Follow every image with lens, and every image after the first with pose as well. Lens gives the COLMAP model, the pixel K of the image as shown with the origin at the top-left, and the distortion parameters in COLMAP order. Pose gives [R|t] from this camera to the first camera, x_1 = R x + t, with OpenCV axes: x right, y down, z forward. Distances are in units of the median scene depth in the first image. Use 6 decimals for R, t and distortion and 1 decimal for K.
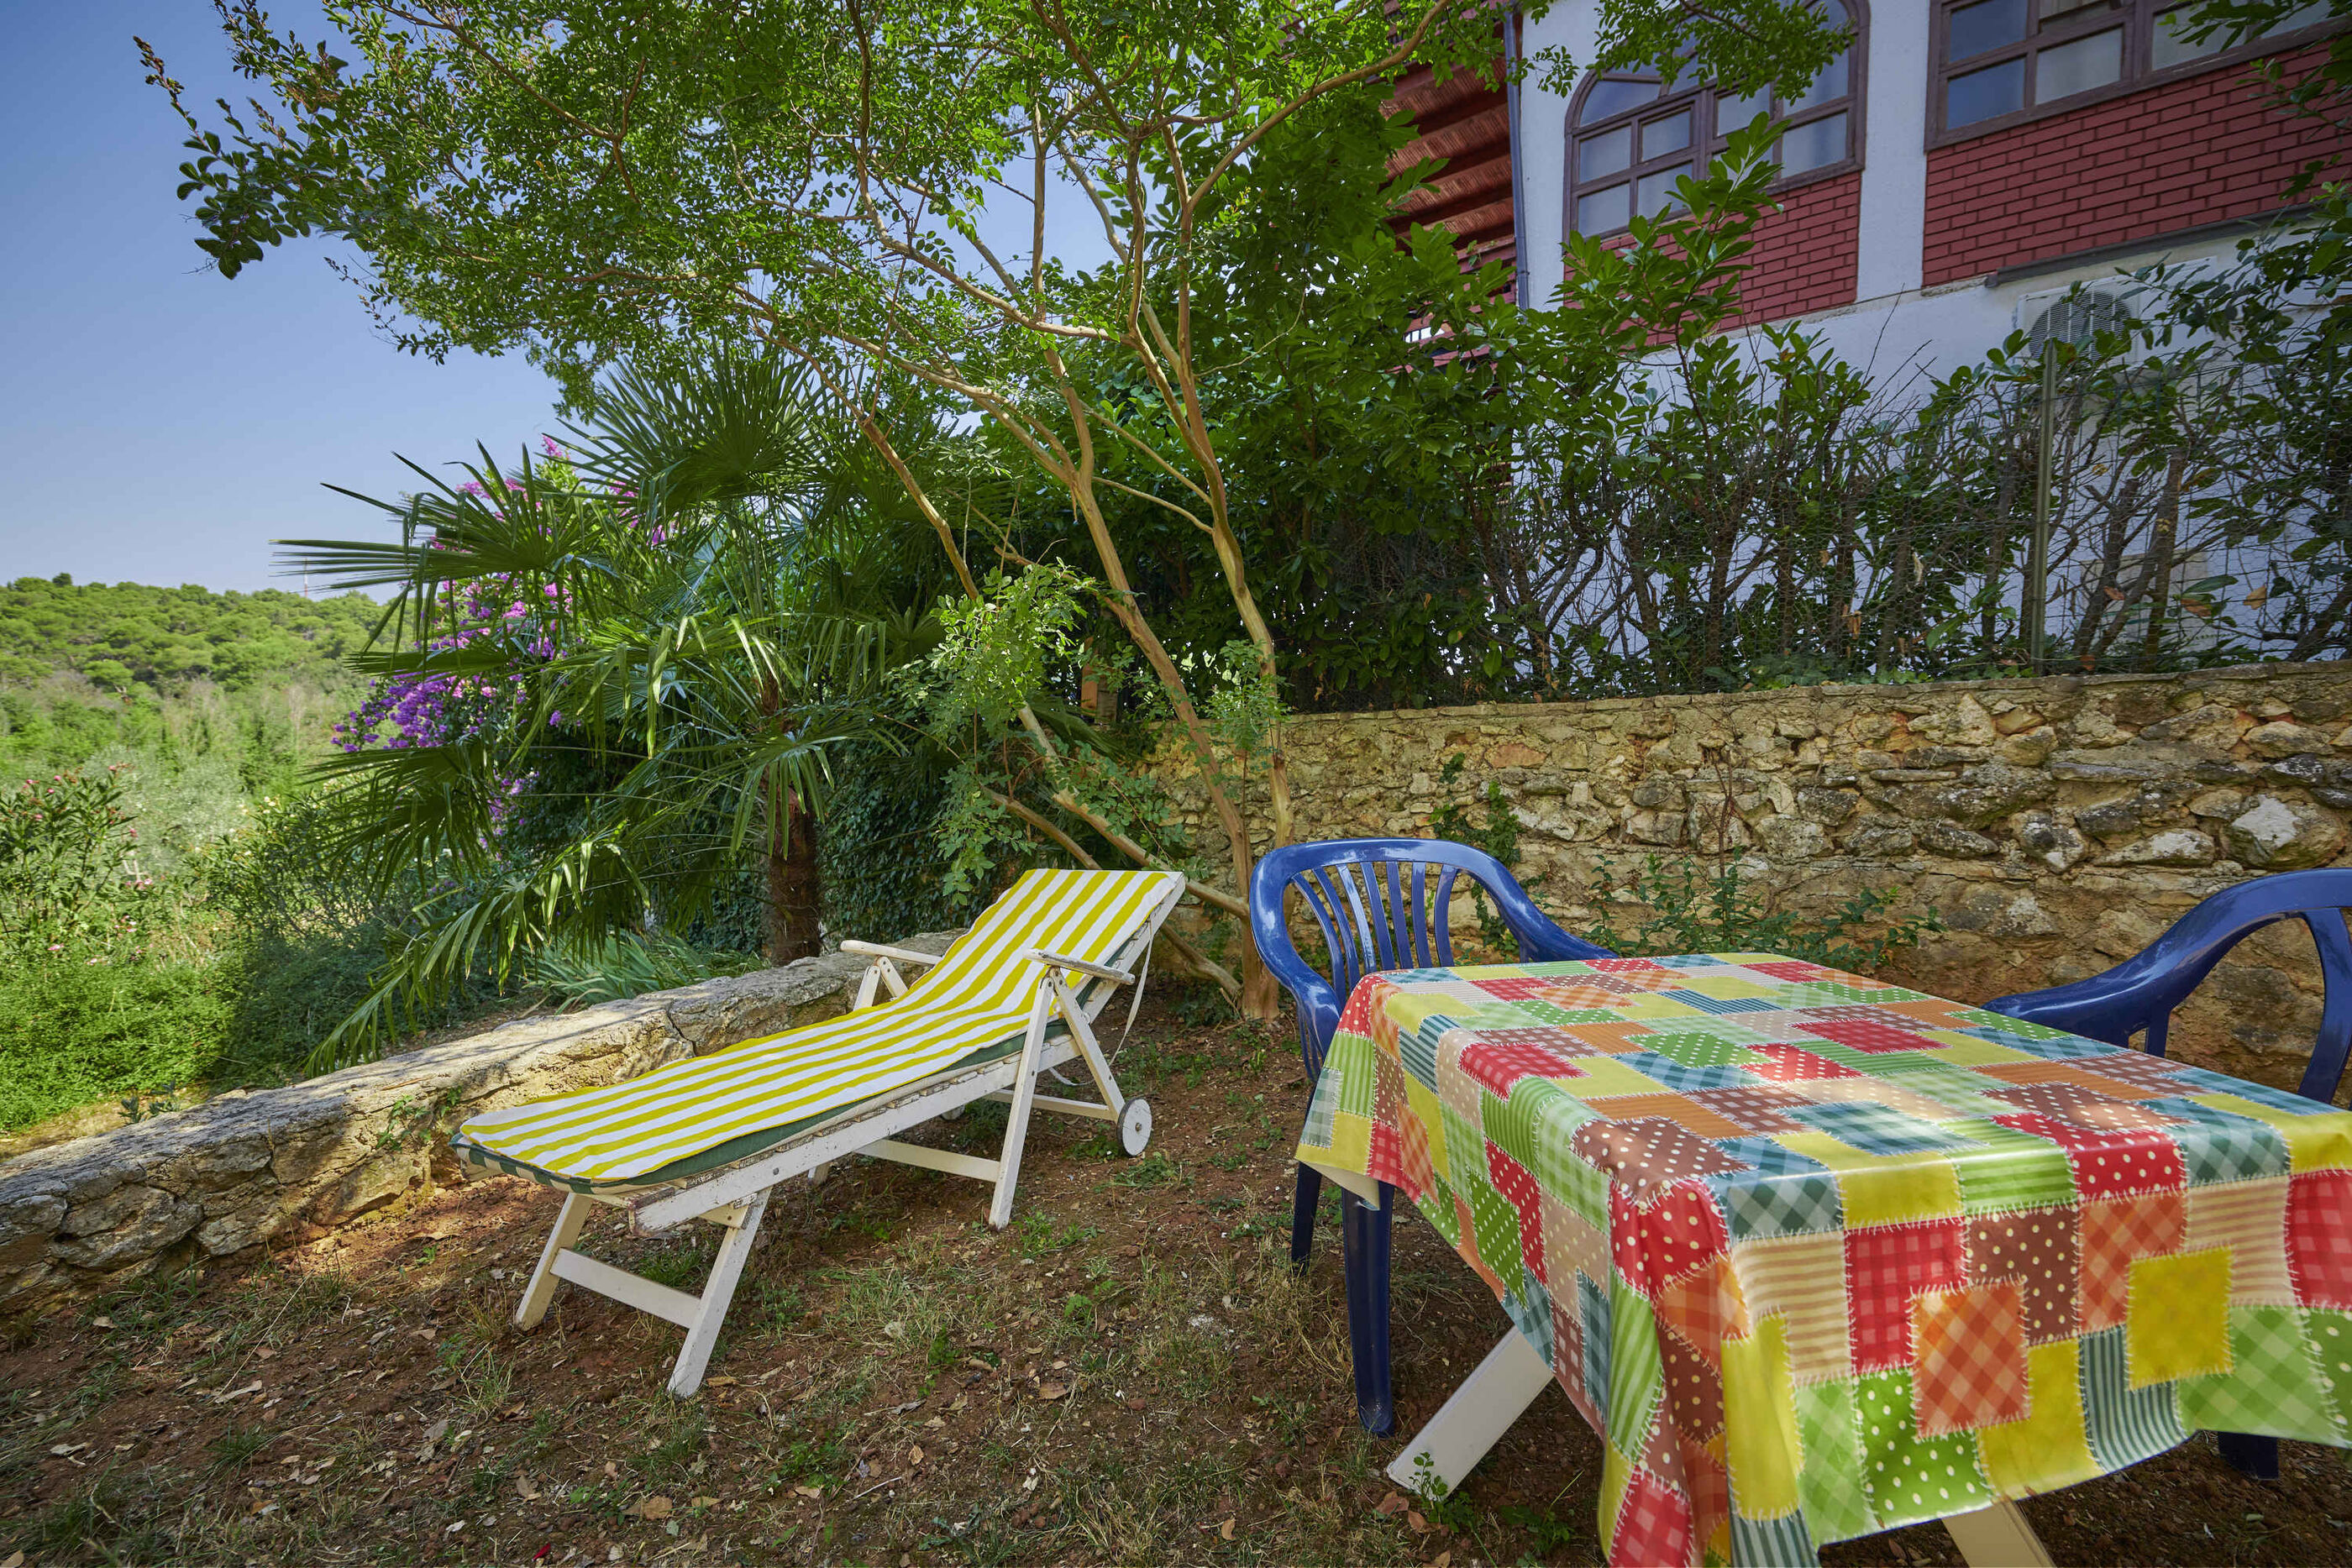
lens RADIAL K [[936.9, 0, 1176.4], [0, 936.9, 787.2], [0, 0, 1]] dist [-0.004566, -0.000364]
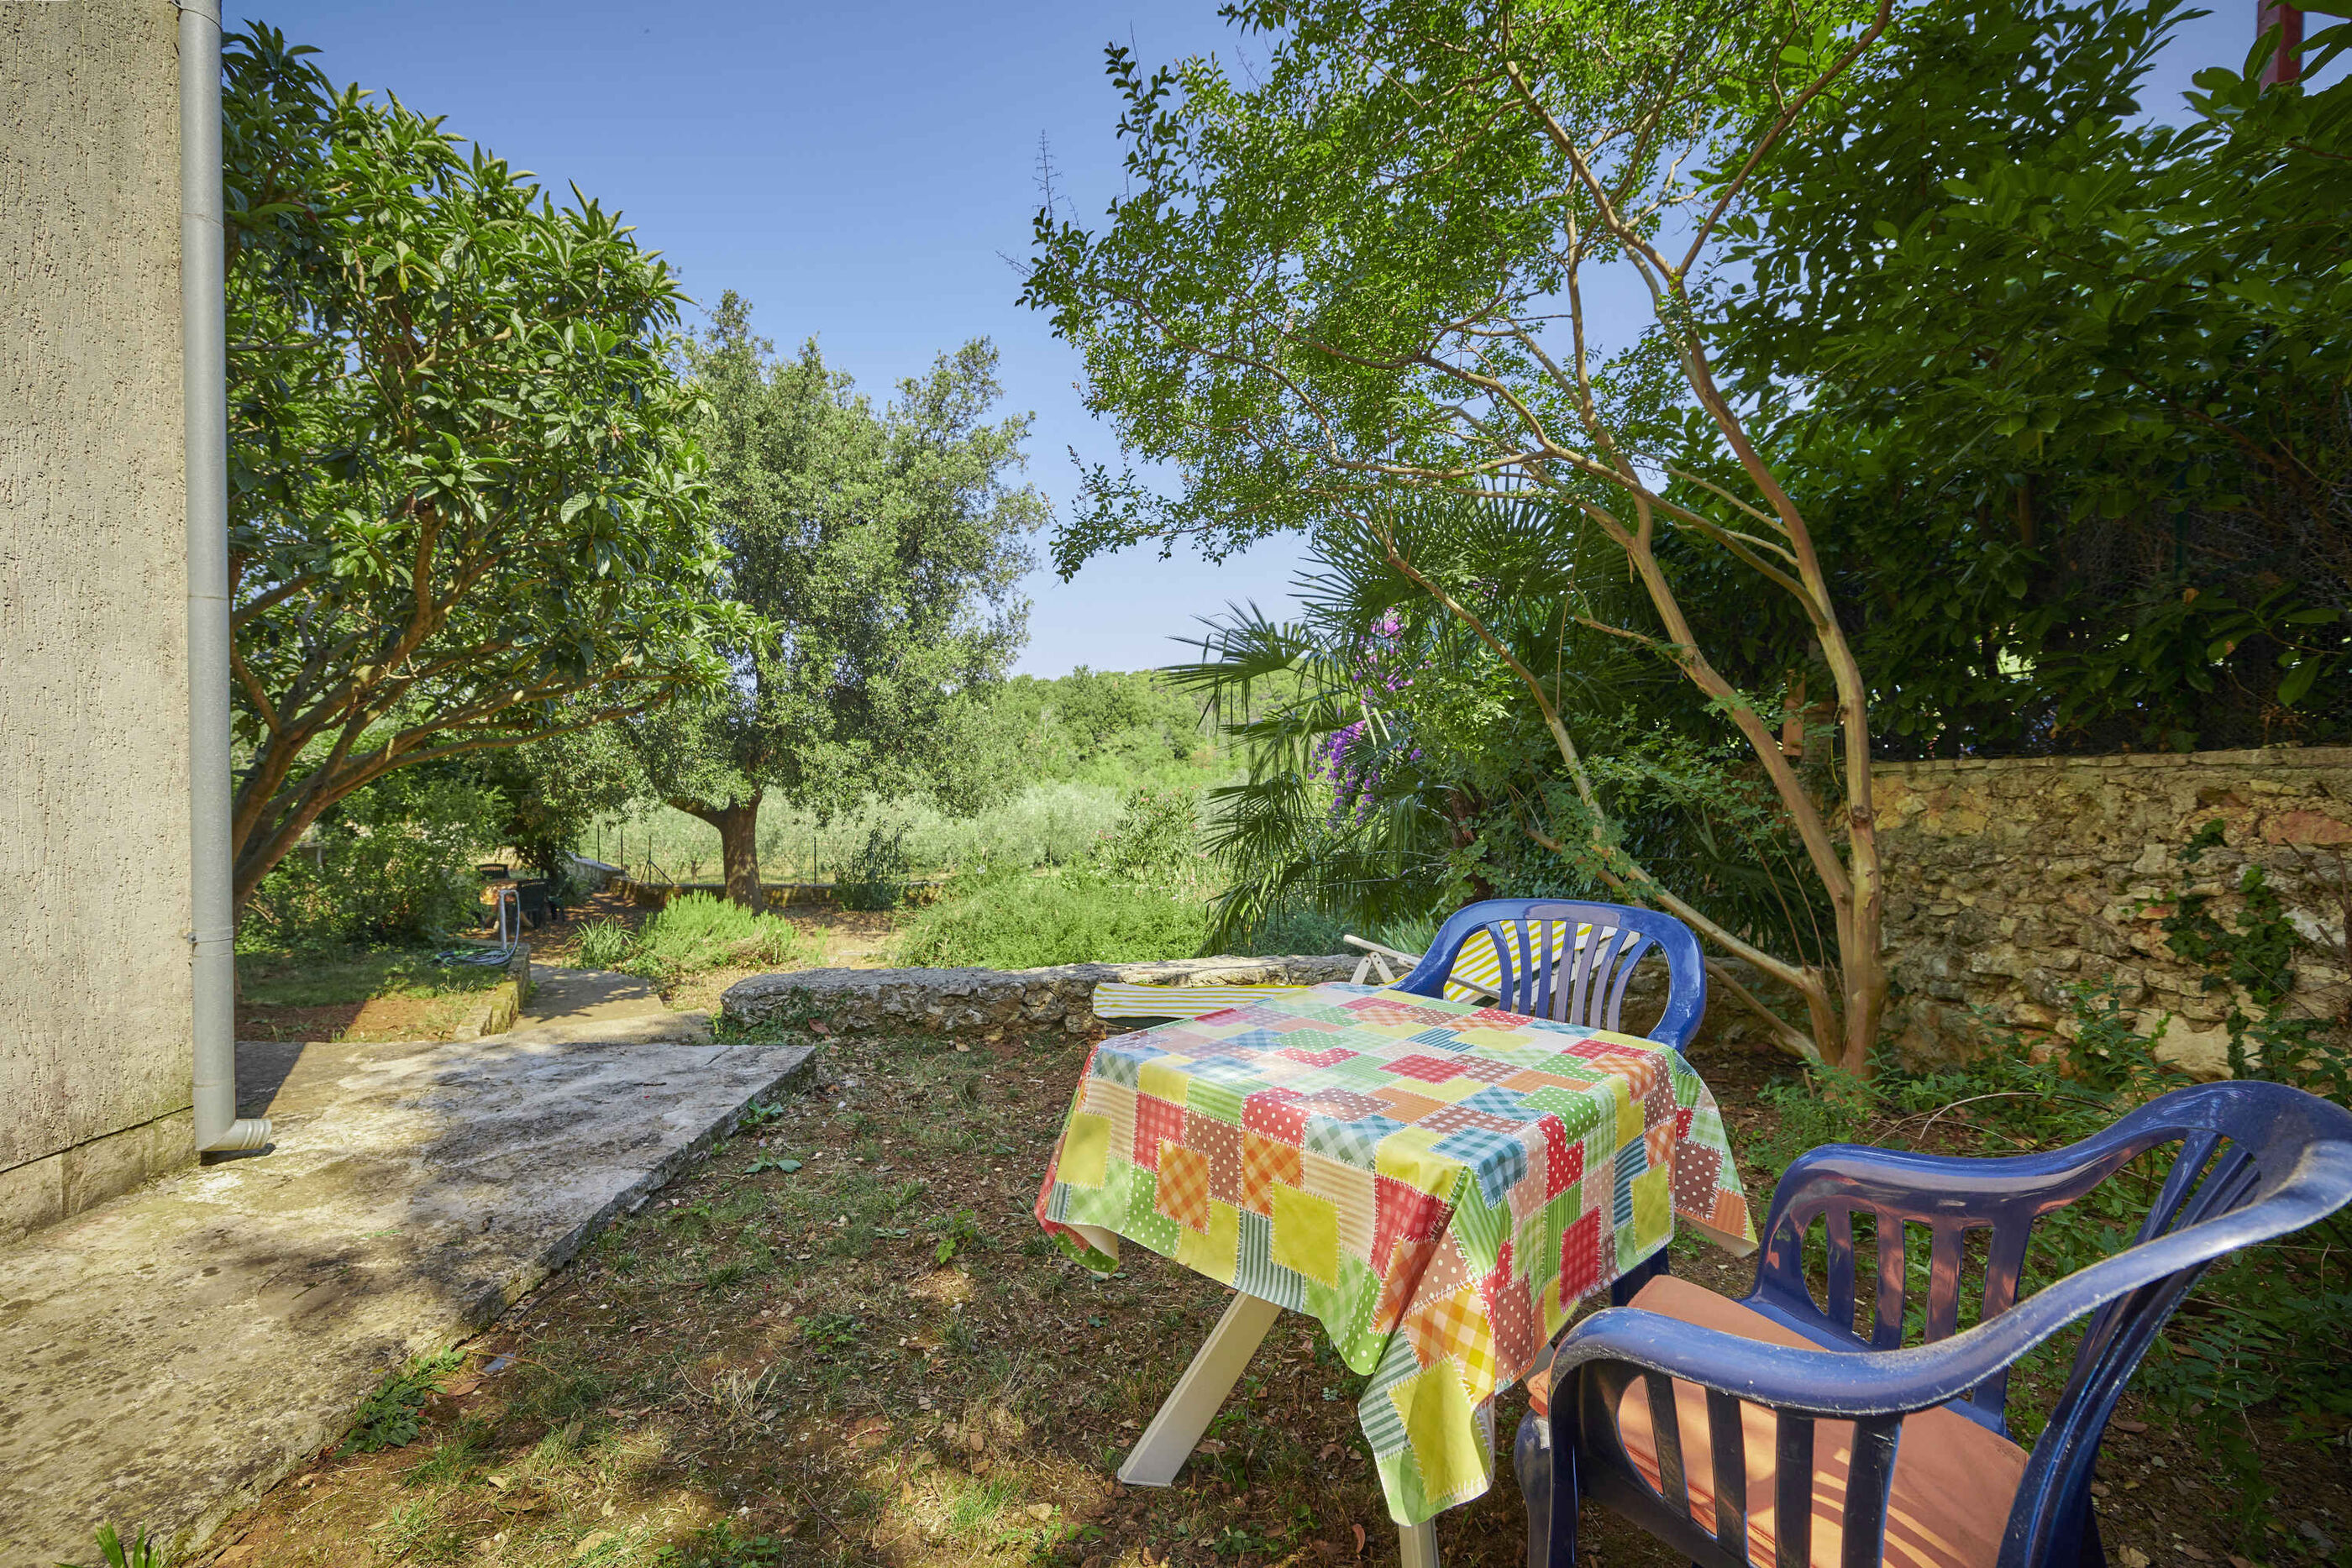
lens RADIAL K [[936.9, 0, 1175.0], [0, 936.9, 773.5], [0, 0, 1]] dist [-0.004566, -0.000364]
pose [[0.565009, 0.007621, -0.825049, 0.441722], [-0.035957, 0.999235, -0.015393, -0.032569], [0.824301, 0.038363, 0.564851, -0.017223]]
